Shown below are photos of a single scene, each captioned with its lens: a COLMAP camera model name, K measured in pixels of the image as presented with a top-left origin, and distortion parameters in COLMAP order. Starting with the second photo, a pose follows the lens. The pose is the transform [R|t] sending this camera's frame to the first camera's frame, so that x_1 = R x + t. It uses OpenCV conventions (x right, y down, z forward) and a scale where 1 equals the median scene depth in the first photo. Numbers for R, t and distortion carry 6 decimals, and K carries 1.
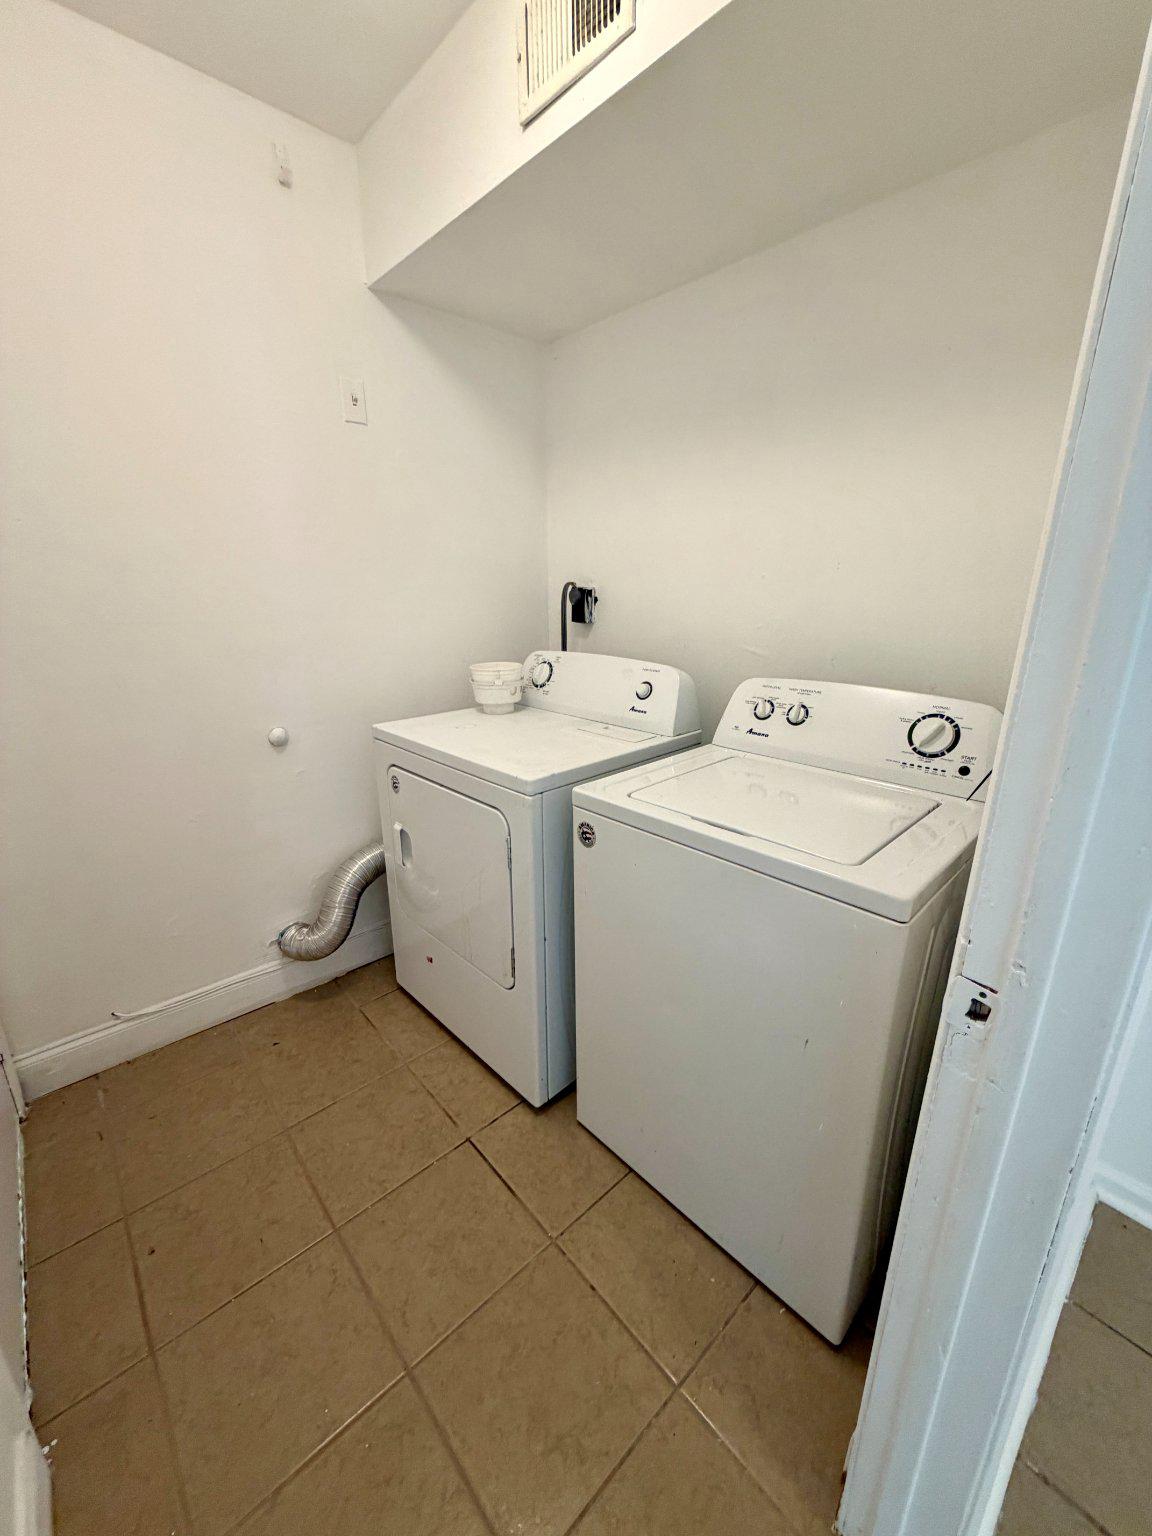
lens RADIAL K [[618.6, 0, 579.8], [0, 618.6, 762.6], [0, 0, 1]] dist [-0.001994, 0.011580]
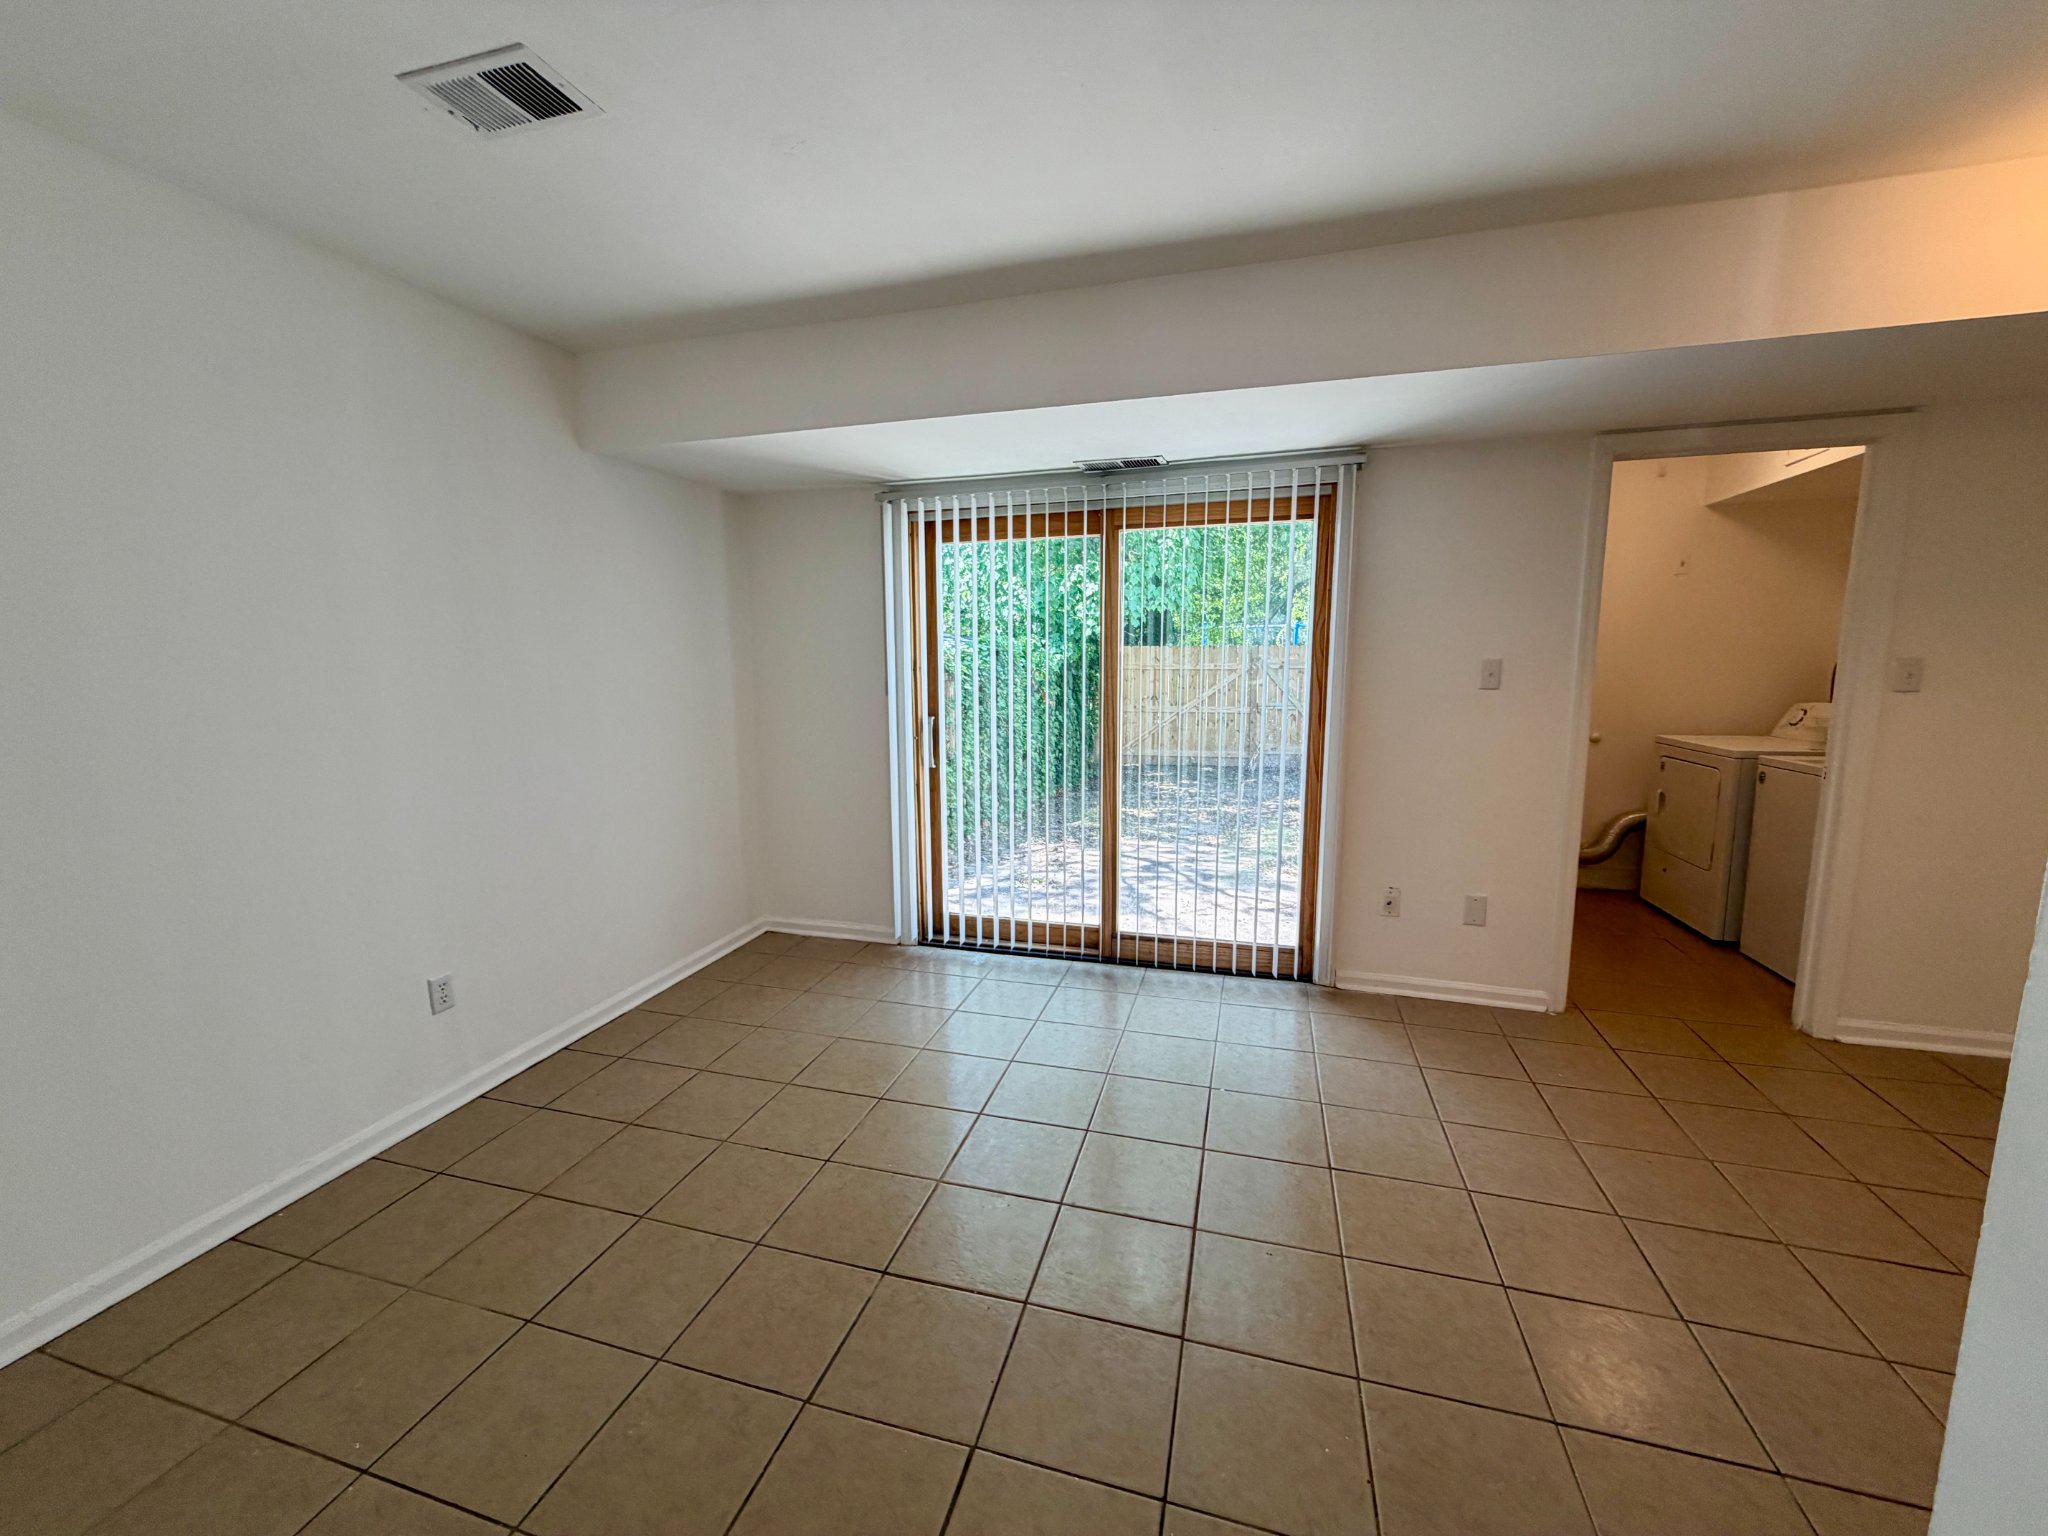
lens RADIAL K [[824.7, 0, 1019.0], [0, 824.7, 765.1], [0, 0, 1]] dist [-0.001994, 0.011580]
pose [[0.526830, 0.108069, -0.843073, 0.767989], [-0.220834, 0.975225, -0.012989, 0.487289], [0.820782, 0.193022, 0.537643, -1.897159]]
